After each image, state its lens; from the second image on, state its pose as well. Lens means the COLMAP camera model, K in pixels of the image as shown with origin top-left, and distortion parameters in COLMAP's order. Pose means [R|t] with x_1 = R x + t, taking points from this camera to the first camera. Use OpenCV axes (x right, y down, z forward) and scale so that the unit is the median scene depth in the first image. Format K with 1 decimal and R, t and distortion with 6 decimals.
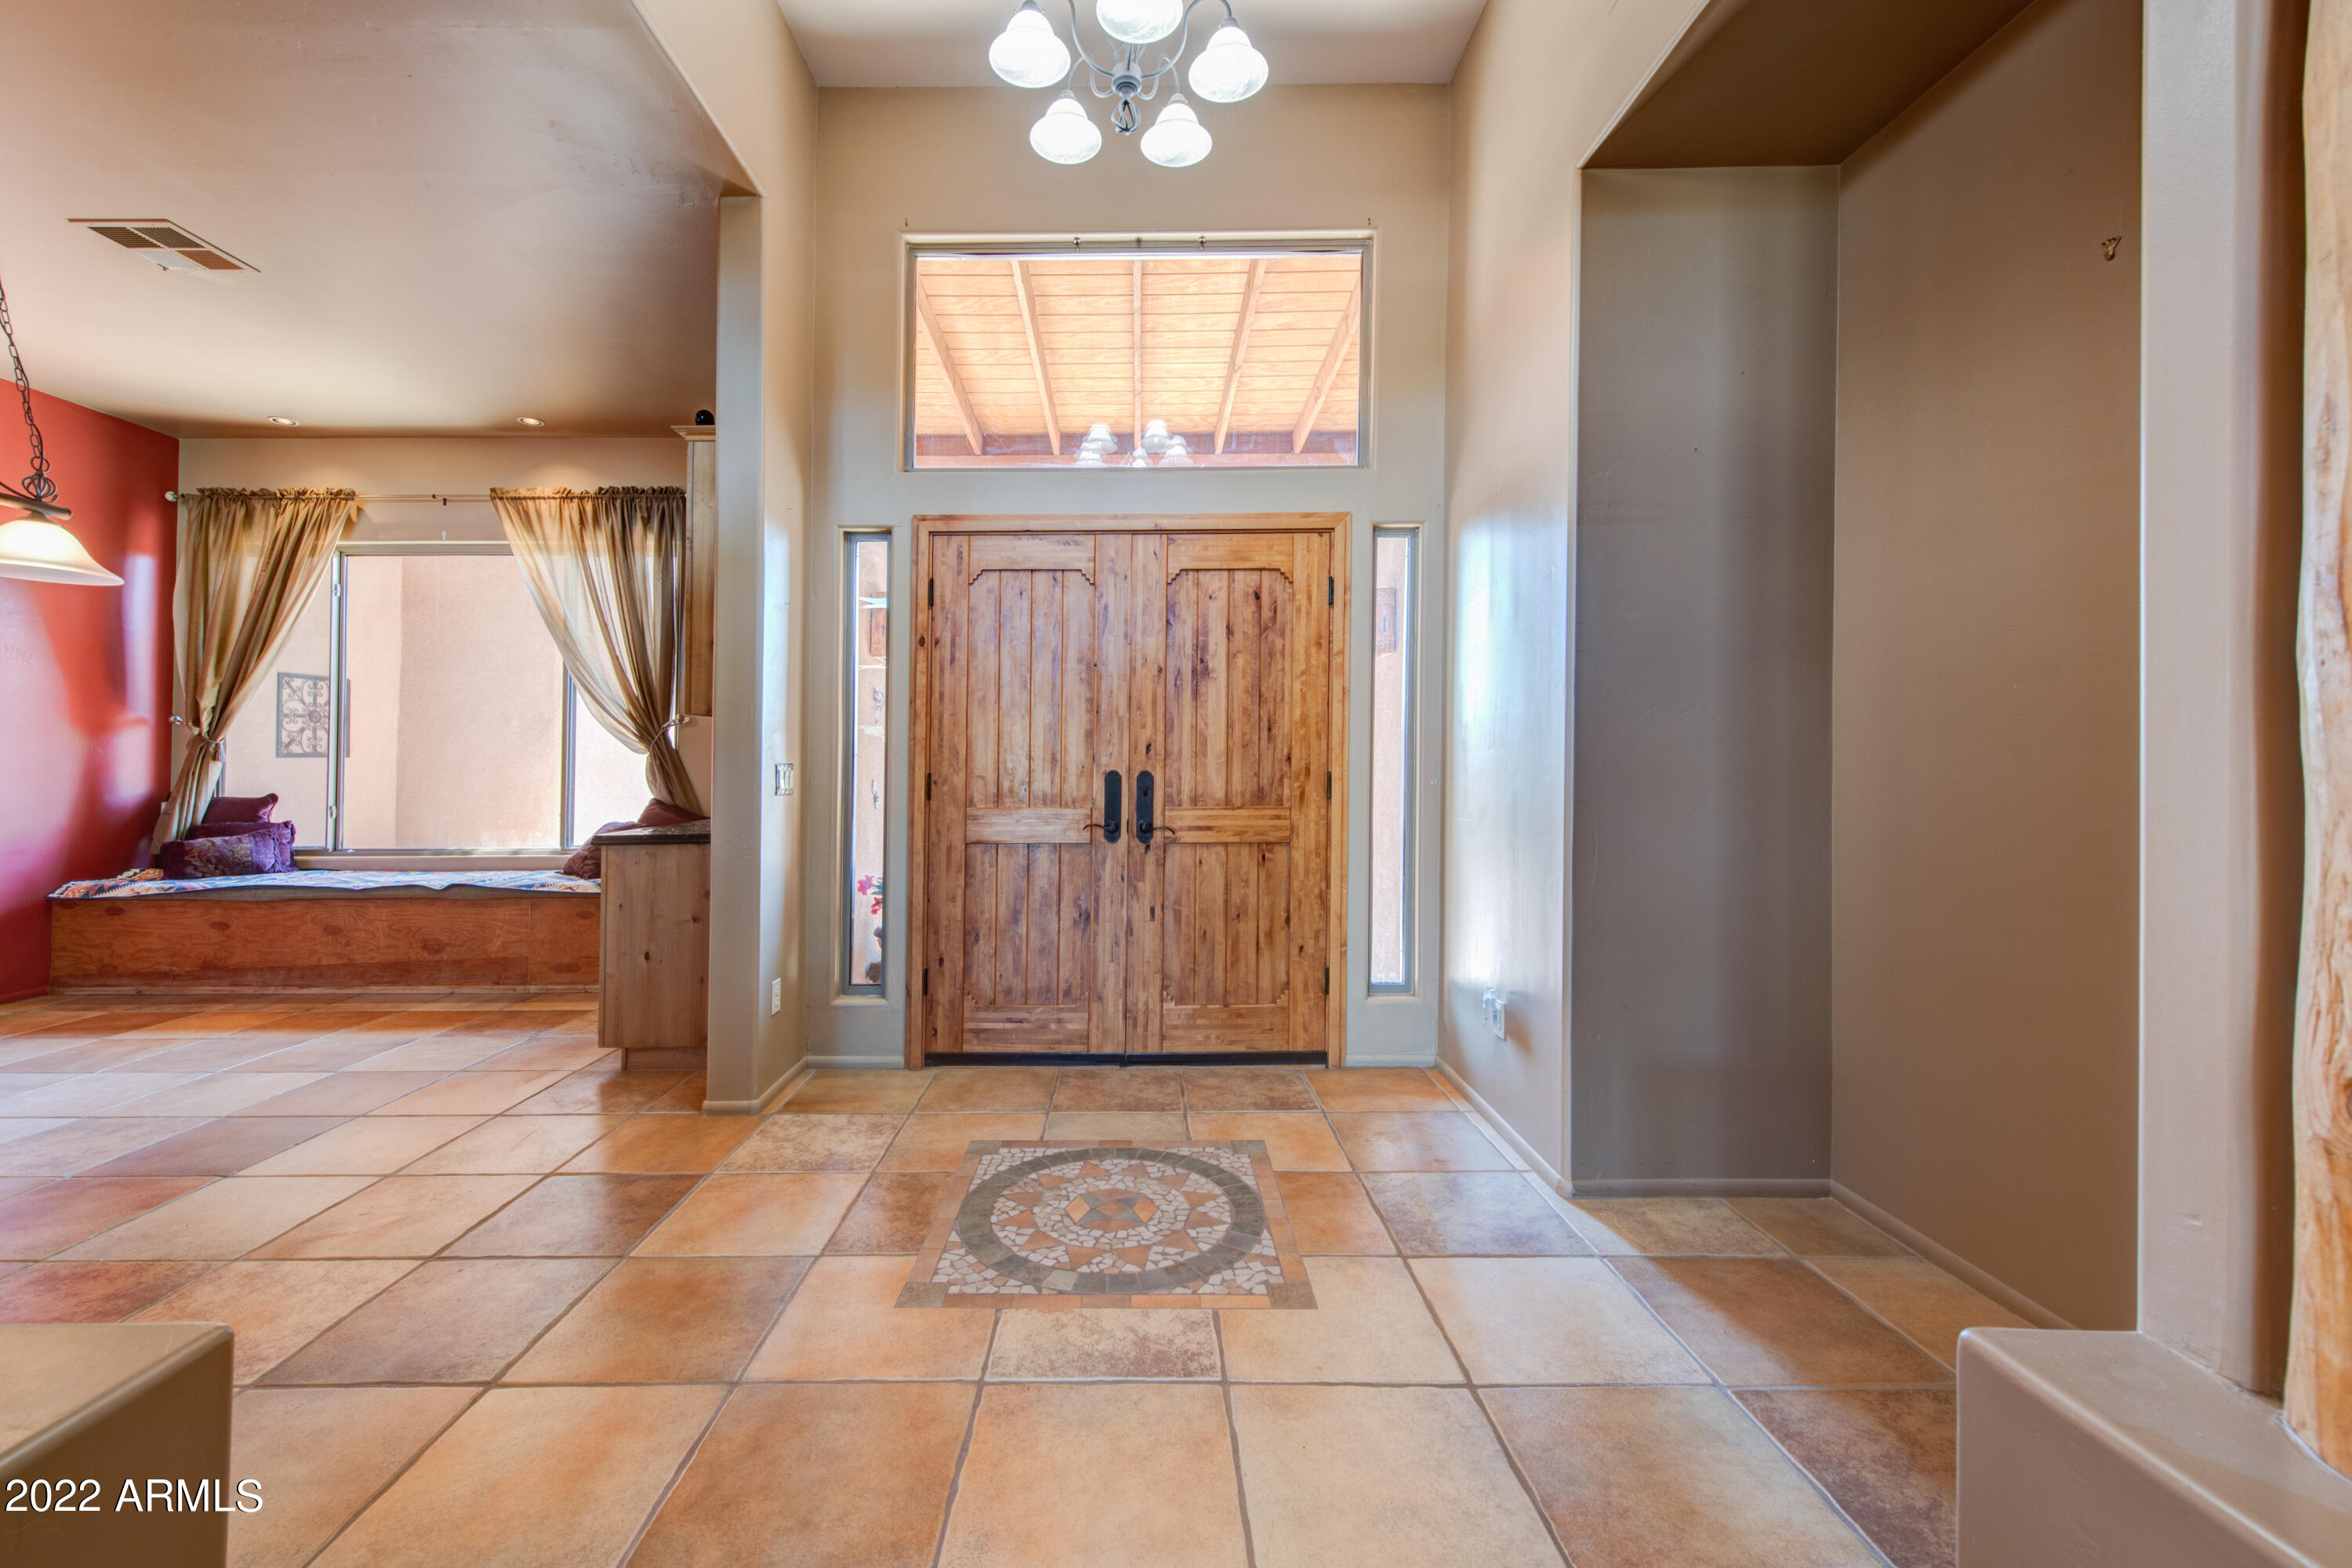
lens RADIAL K [[917.0, 0, 1134.2], [0, 917.0, 756.8], [0, 0, 1]] dist [0.006156, -0.001270]
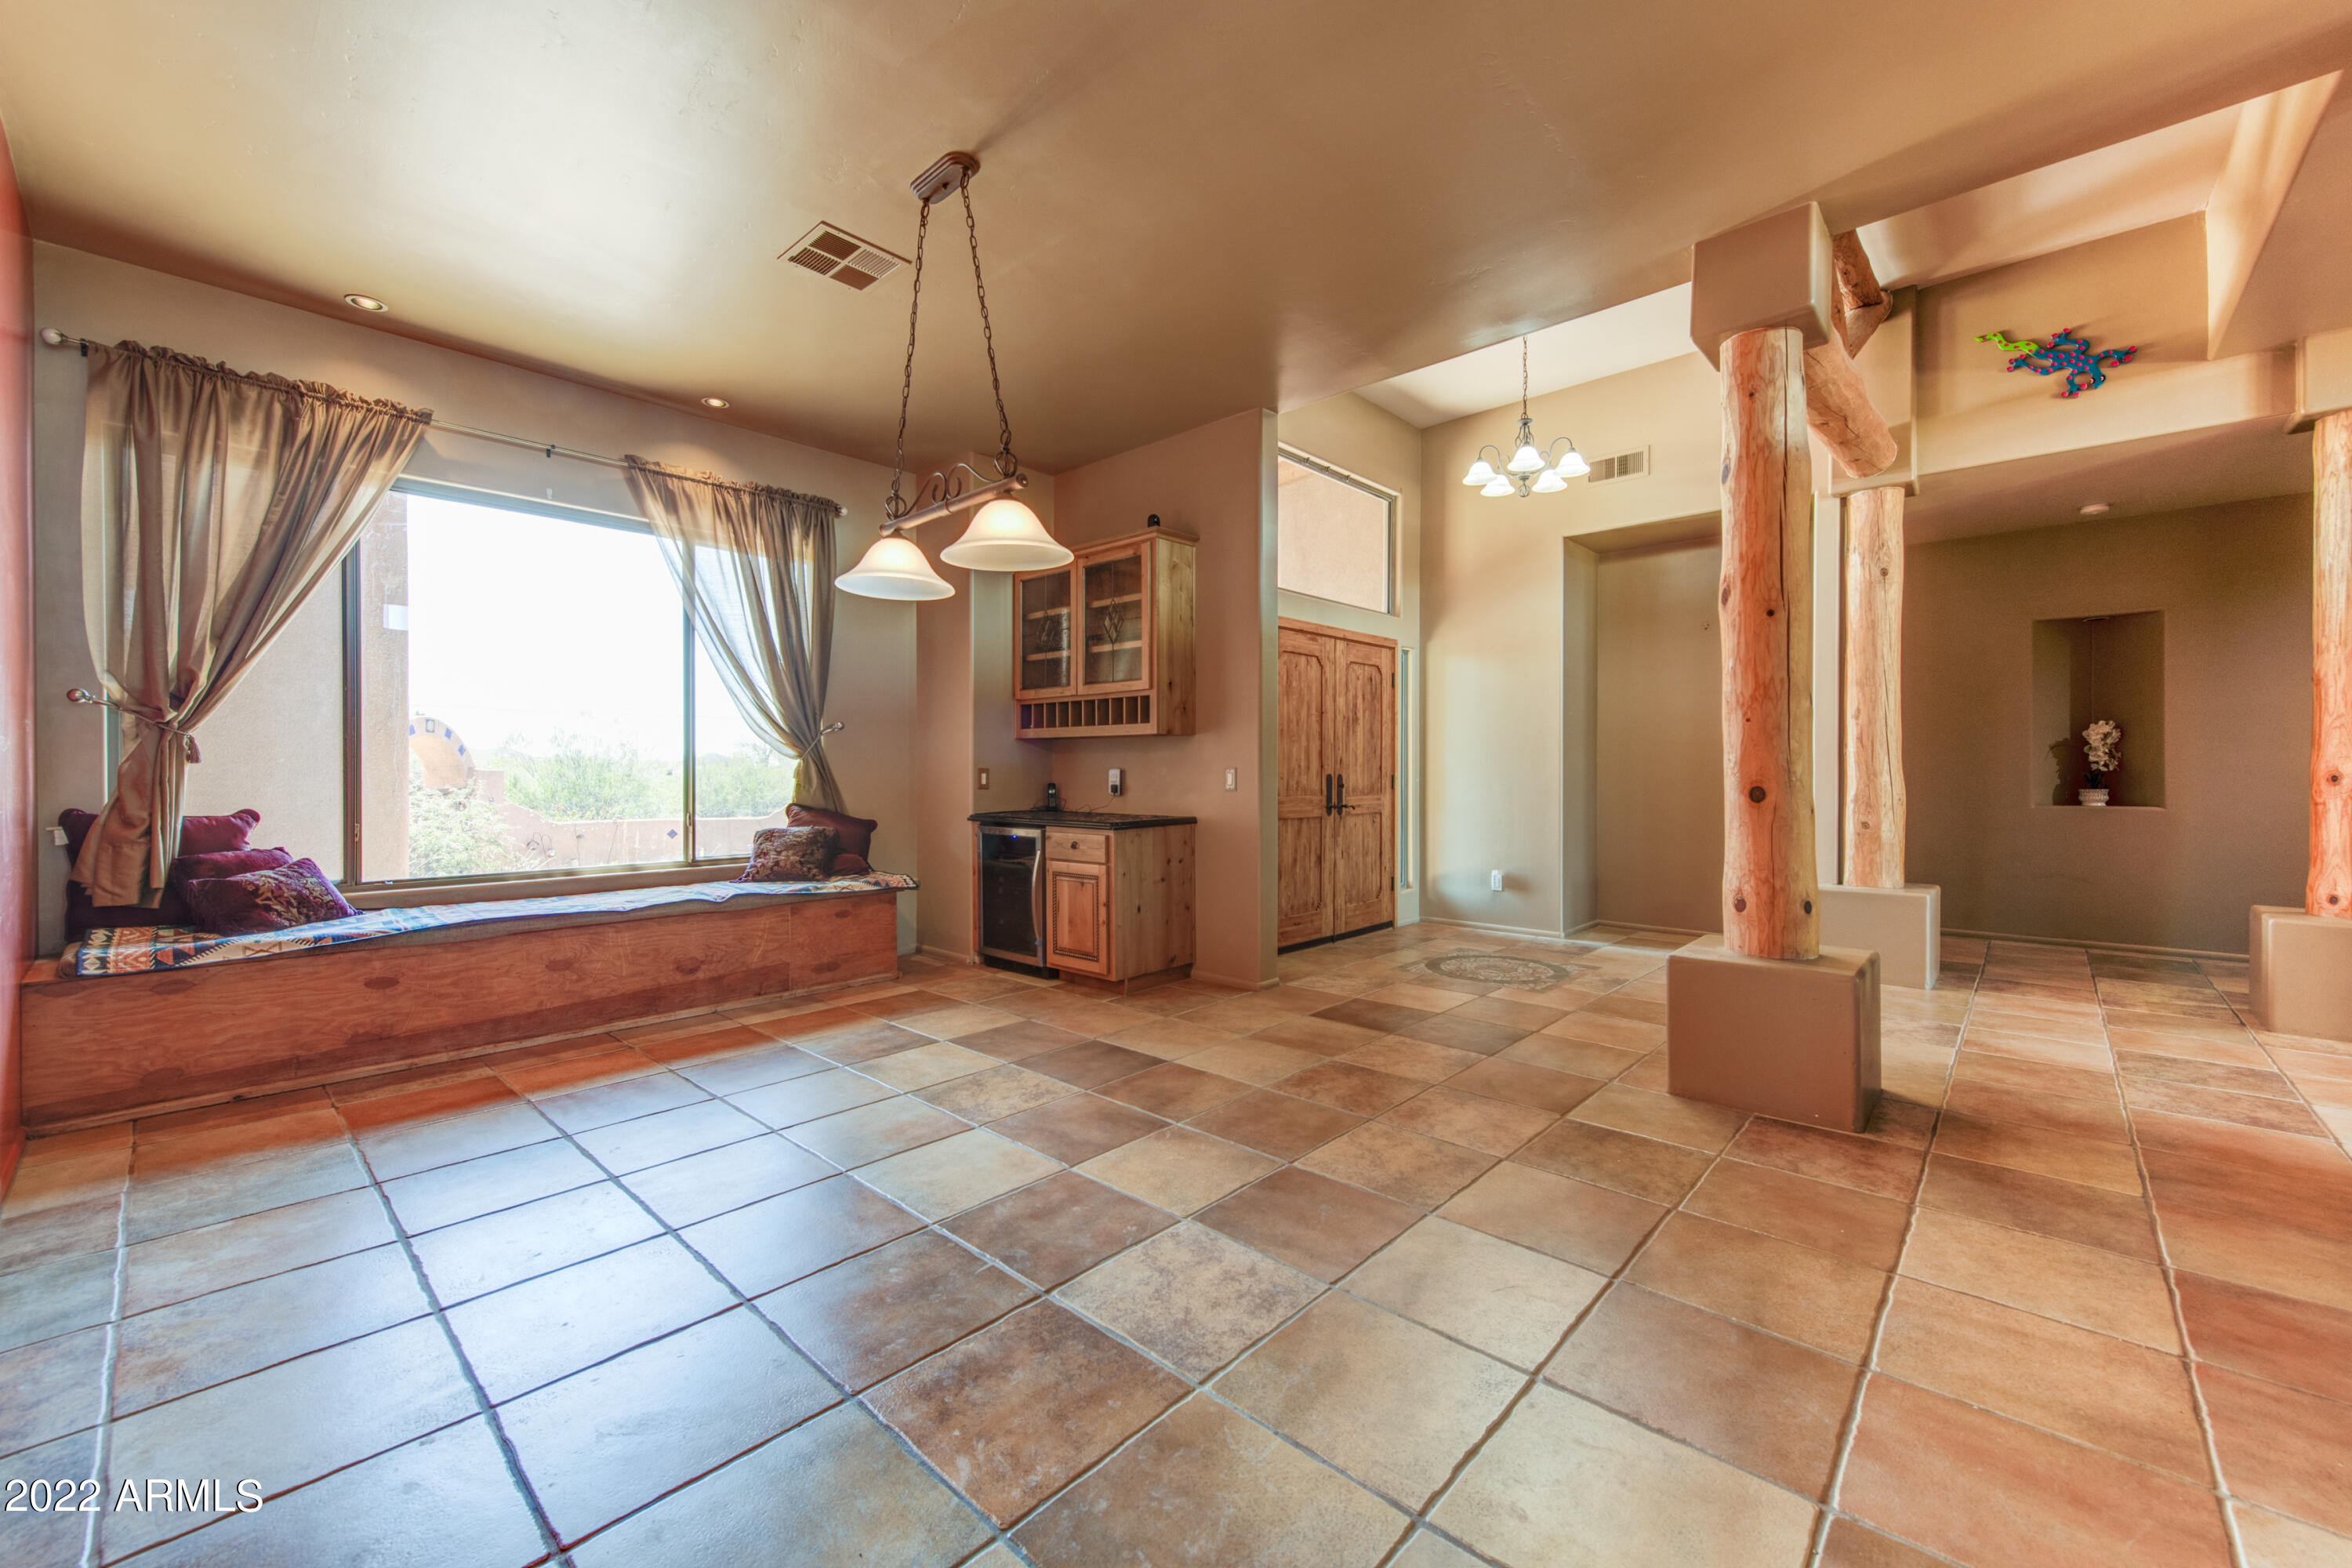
lens RADIAL K [[917.0, 0, 1156.2], [0, 917.0, 770.3], [0, 0, 1]] dist [0.006156, -0.001270]
pose [[0.688102, 0.003020, 0.725608, -1.106283], [-0.006929, 0.999973, 0.002409, 0.004582], [-0.725581, -0.006685, 0.688104, 0.030217]]
